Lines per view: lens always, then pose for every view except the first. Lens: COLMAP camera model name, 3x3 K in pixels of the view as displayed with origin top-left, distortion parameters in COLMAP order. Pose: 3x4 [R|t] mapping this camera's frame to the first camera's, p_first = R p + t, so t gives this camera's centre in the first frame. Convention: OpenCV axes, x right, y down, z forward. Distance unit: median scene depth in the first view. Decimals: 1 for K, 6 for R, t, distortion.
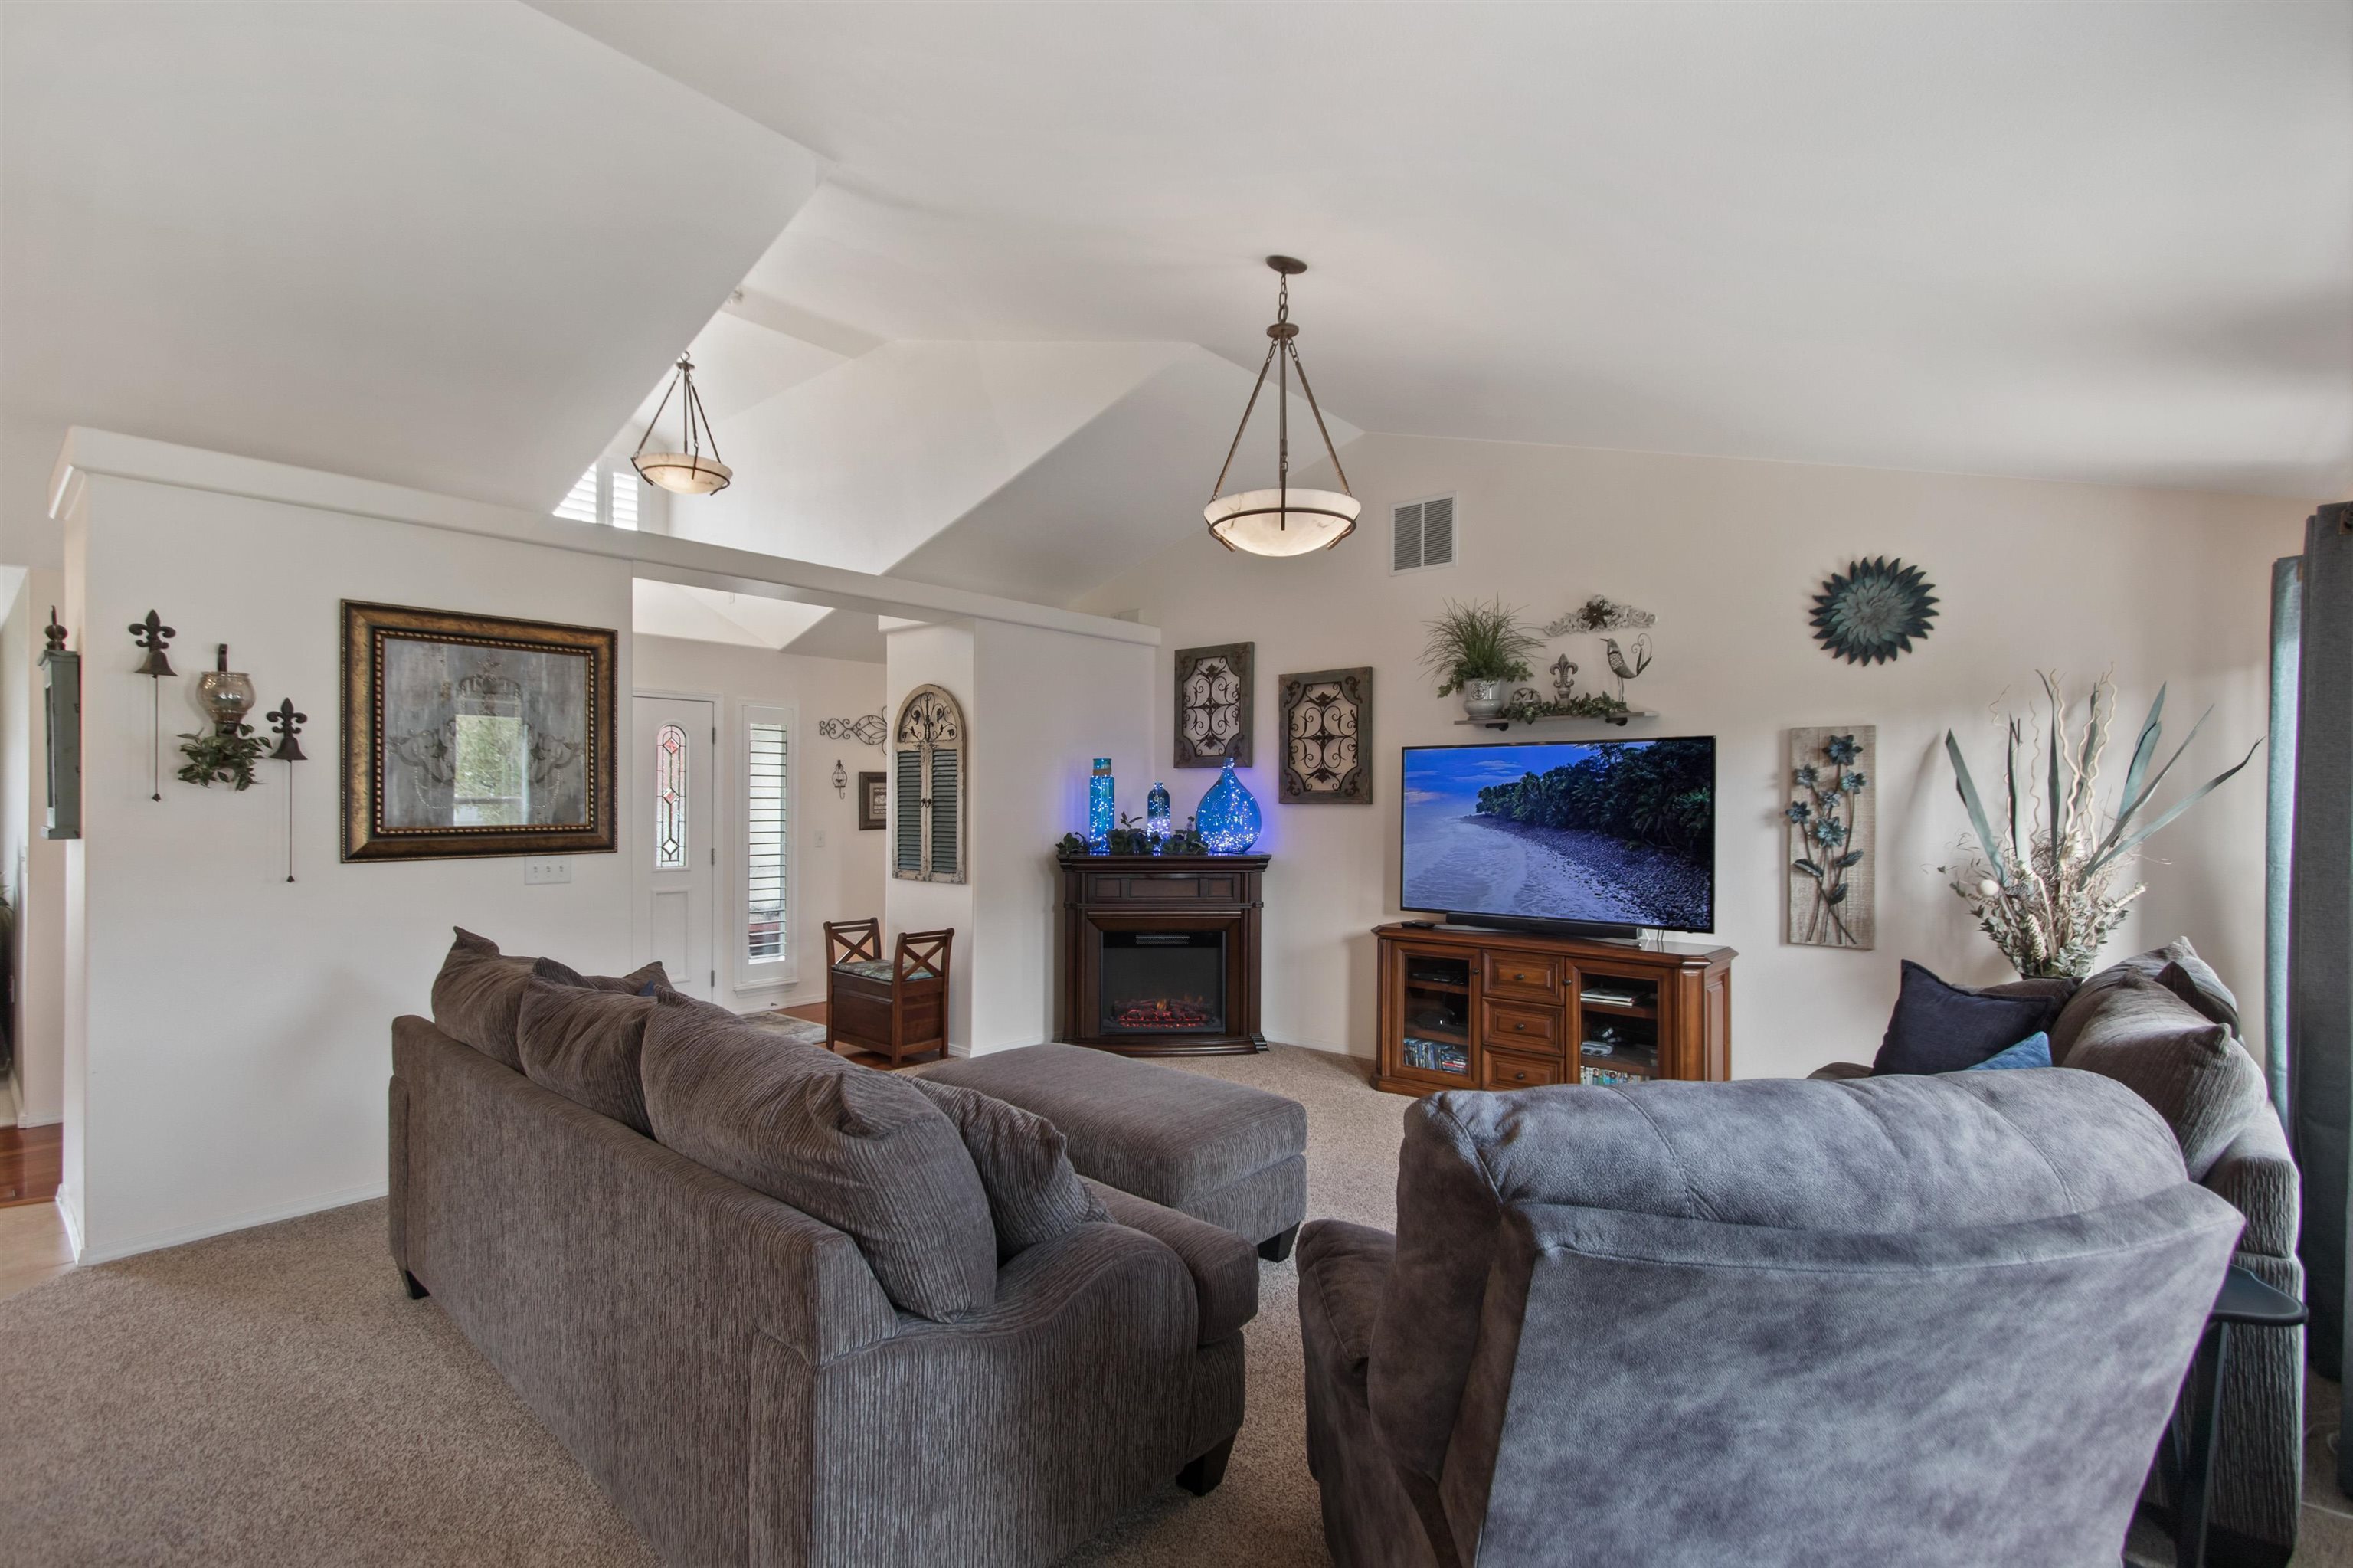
lens RADIAL K [[1092.9, 0, 1163.9], [0, 1092.9, 799.4], [0, 0, 1]] dist [0.012114, -0.003785]
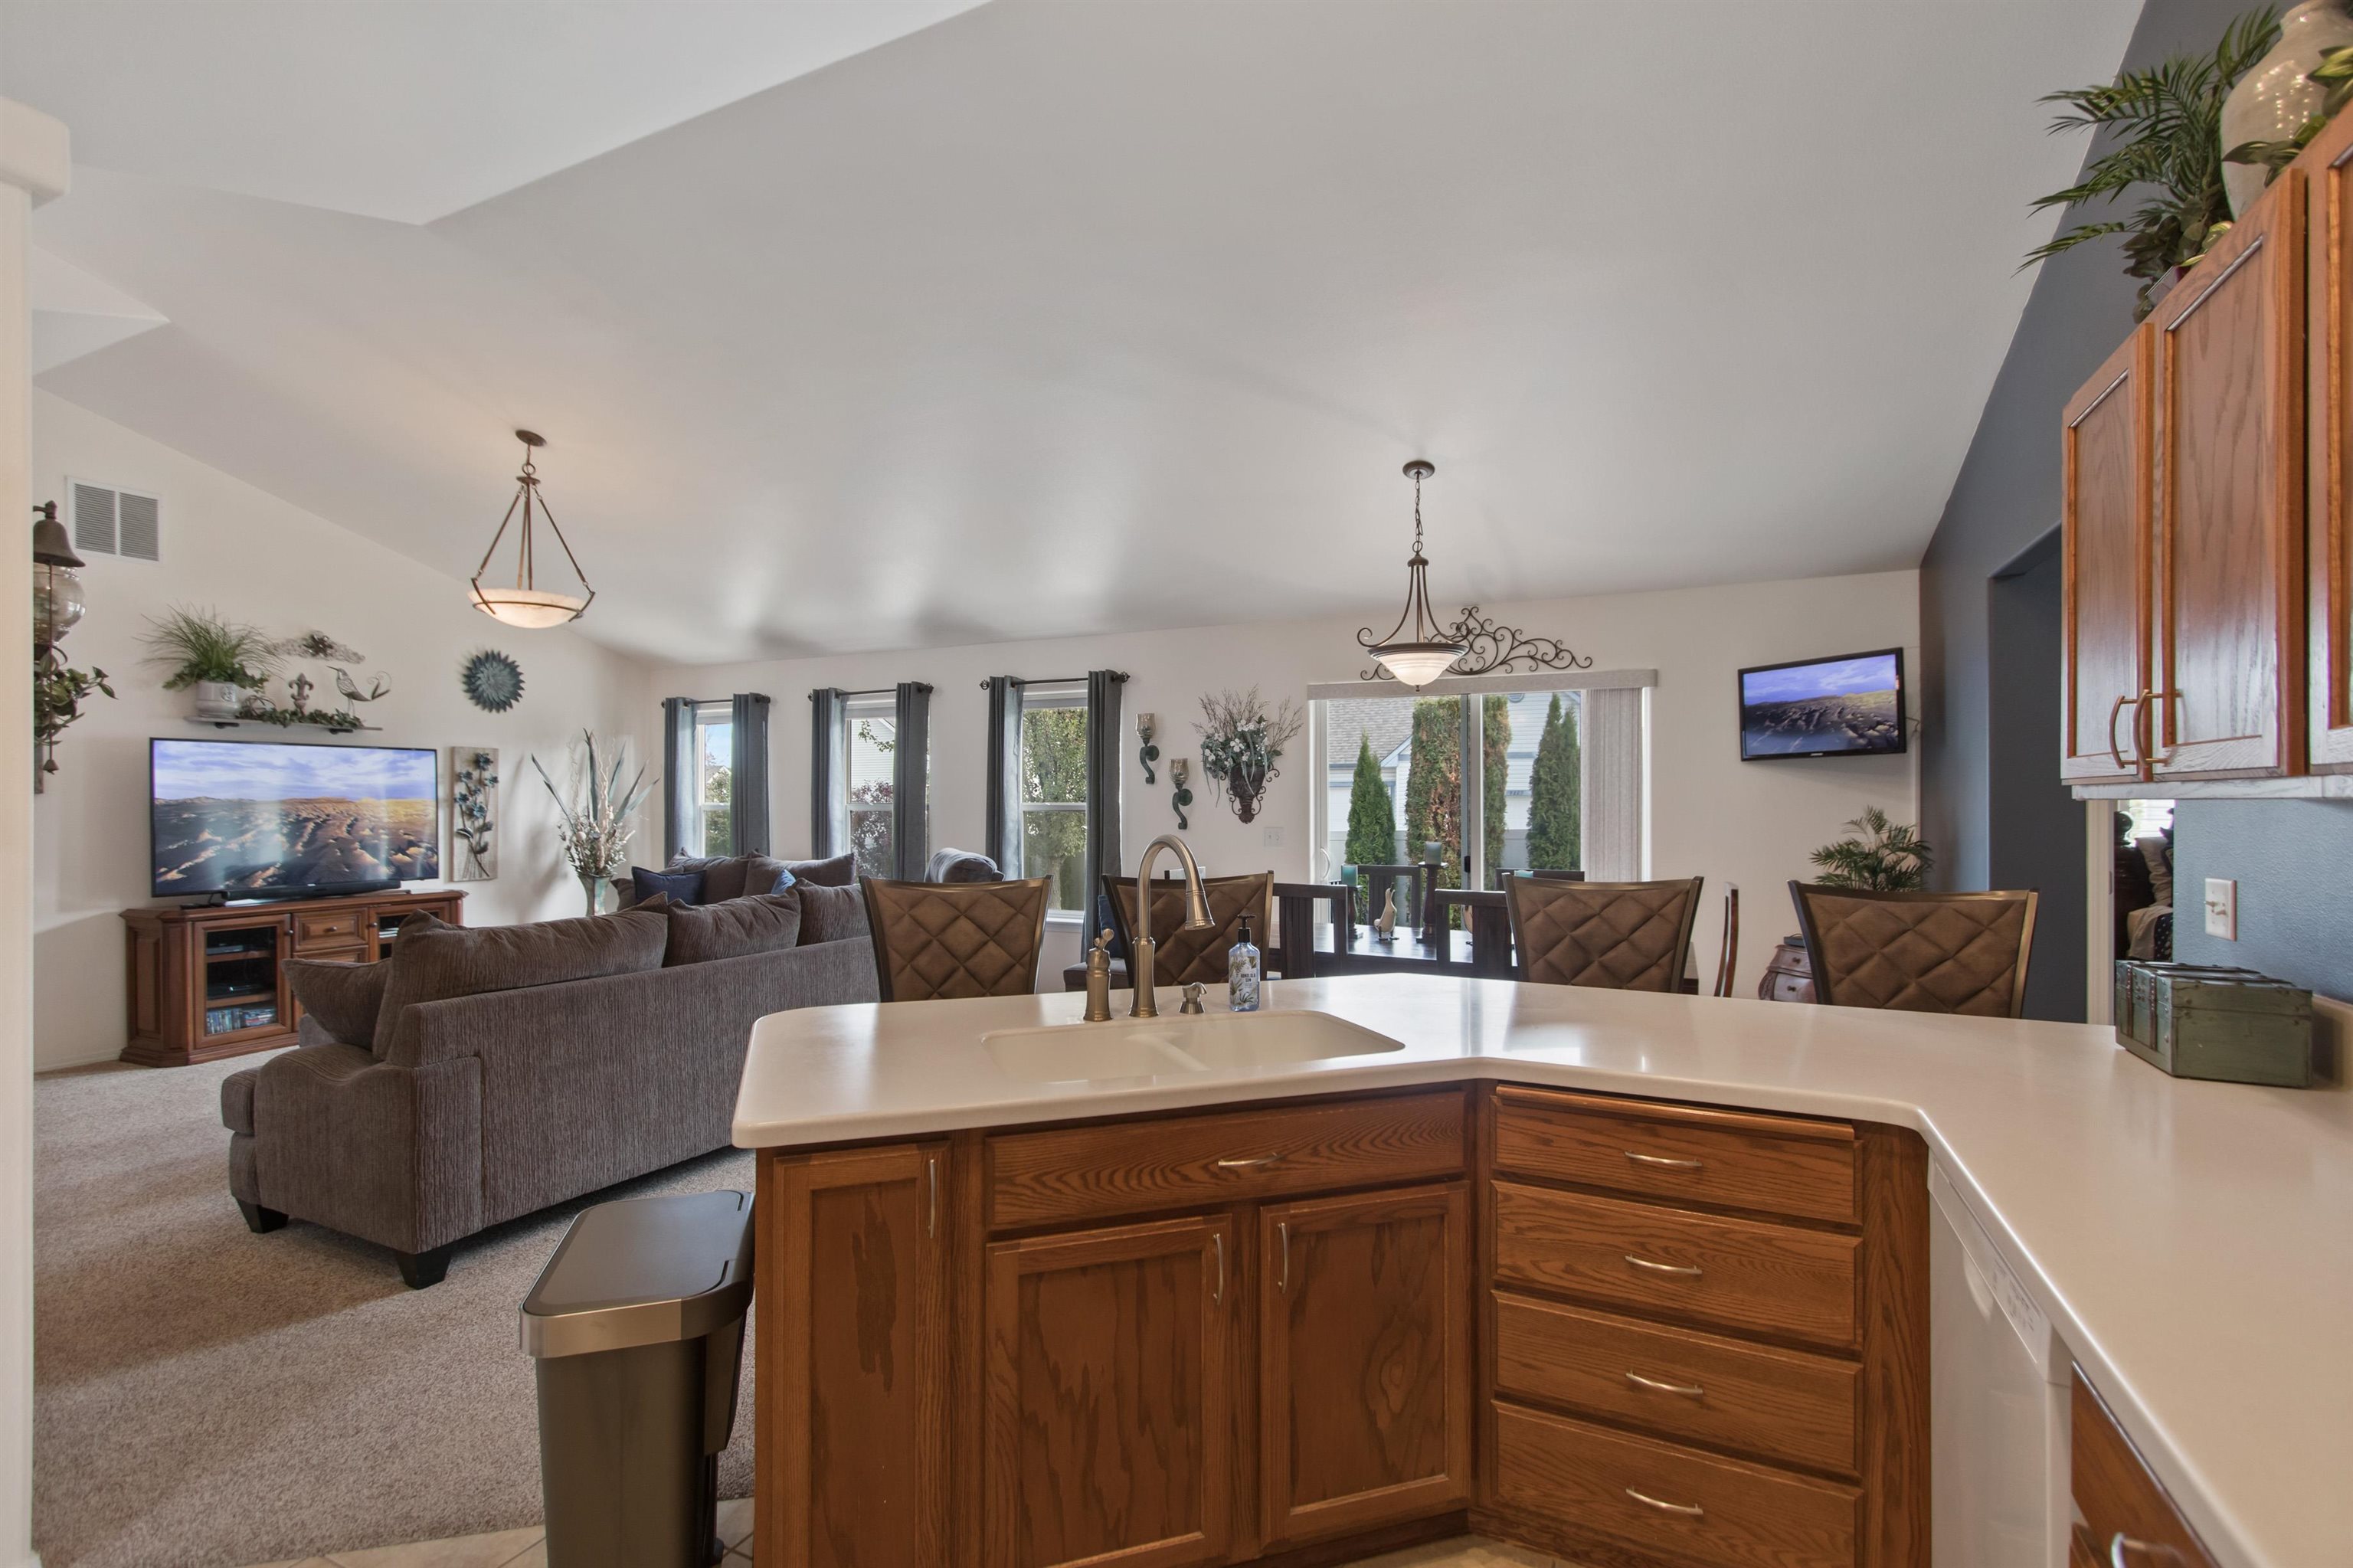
lens RADIAL K [[1092.9, 0, 1165.1], [0, 1092.9, 800.9], [0, 0, 1]] dist [0.012114, -0.003785]
pose [[-0.270254, -0.003947, 0.962781, -1.072392], [-0.003822, 0.999988, 0.003026, 0.004510], [-0.962781, -0.002862, -0.270266, 0.380408]]
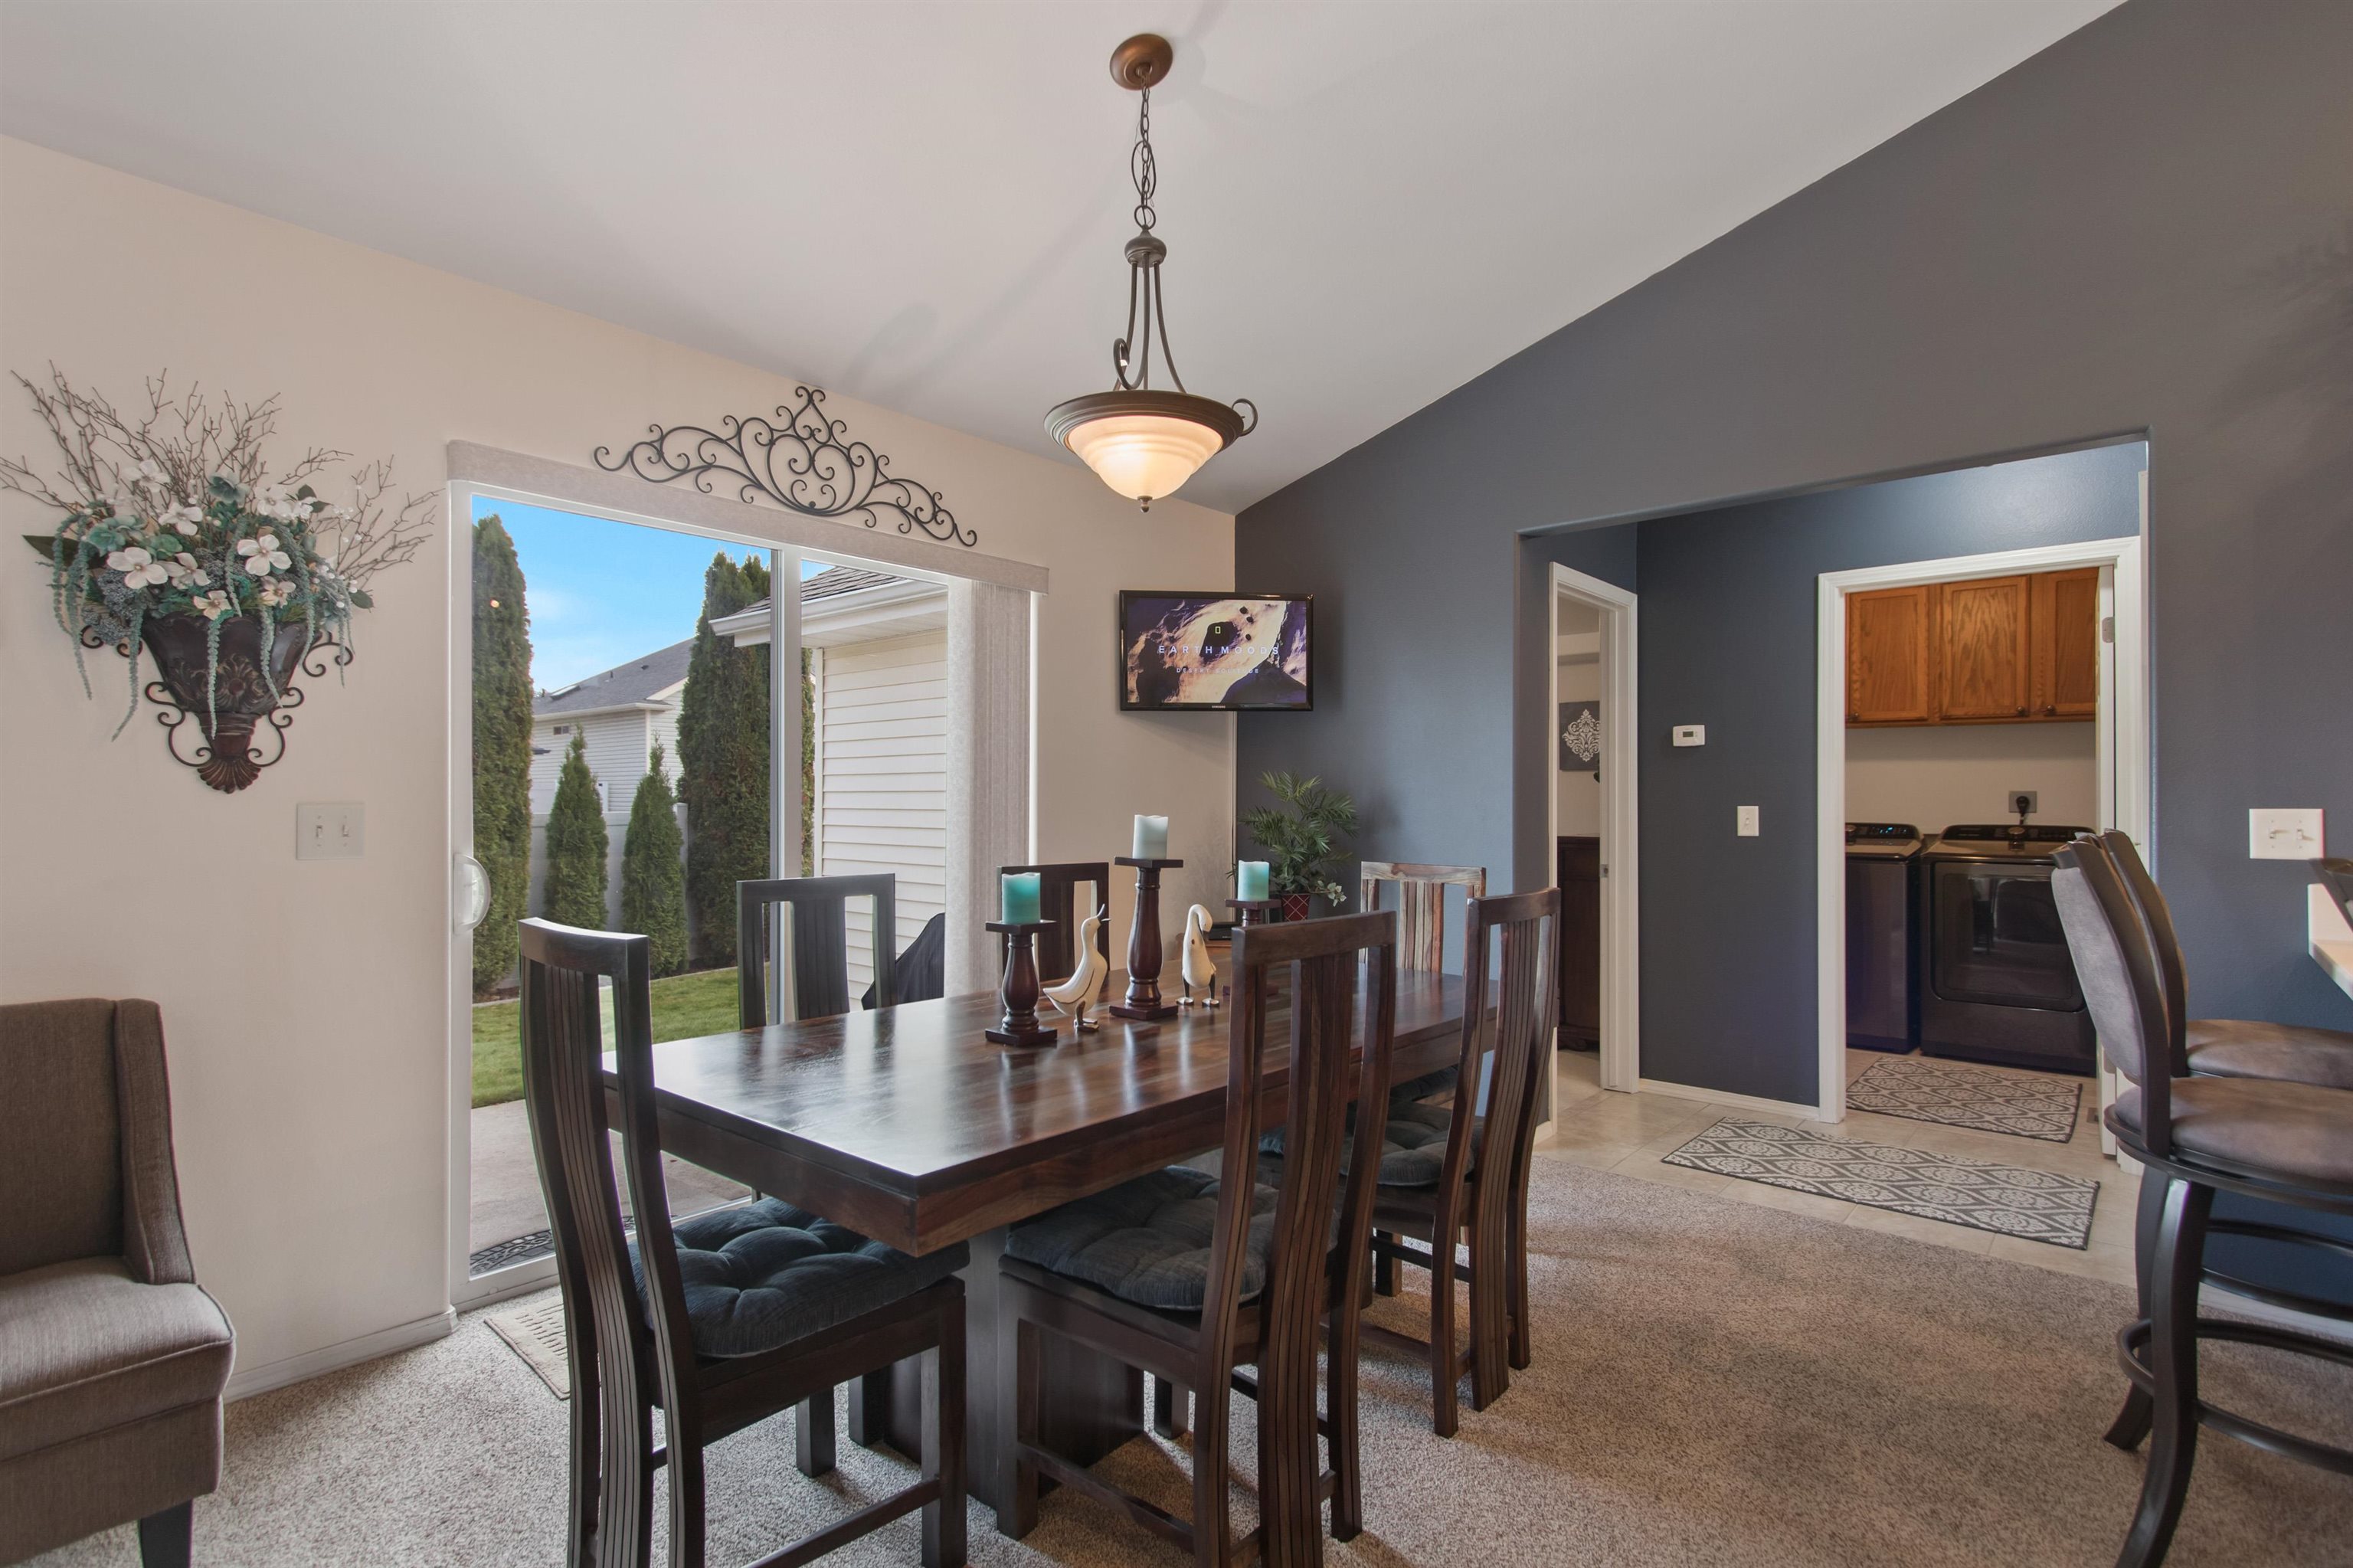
lens RADIAL K [[1092.9, 0, 1163.0], [0, 1092.9, 787.3], [0, 0, 1]] dist [0.012114, -0.003785]
pose [[-0.999946, -0.000727, -0.010330, -0.285900], [-0.000632, 0.999958, -0.009171, 0.034359], [0.010336, -0.009164, -0.999905, 0.385413]]
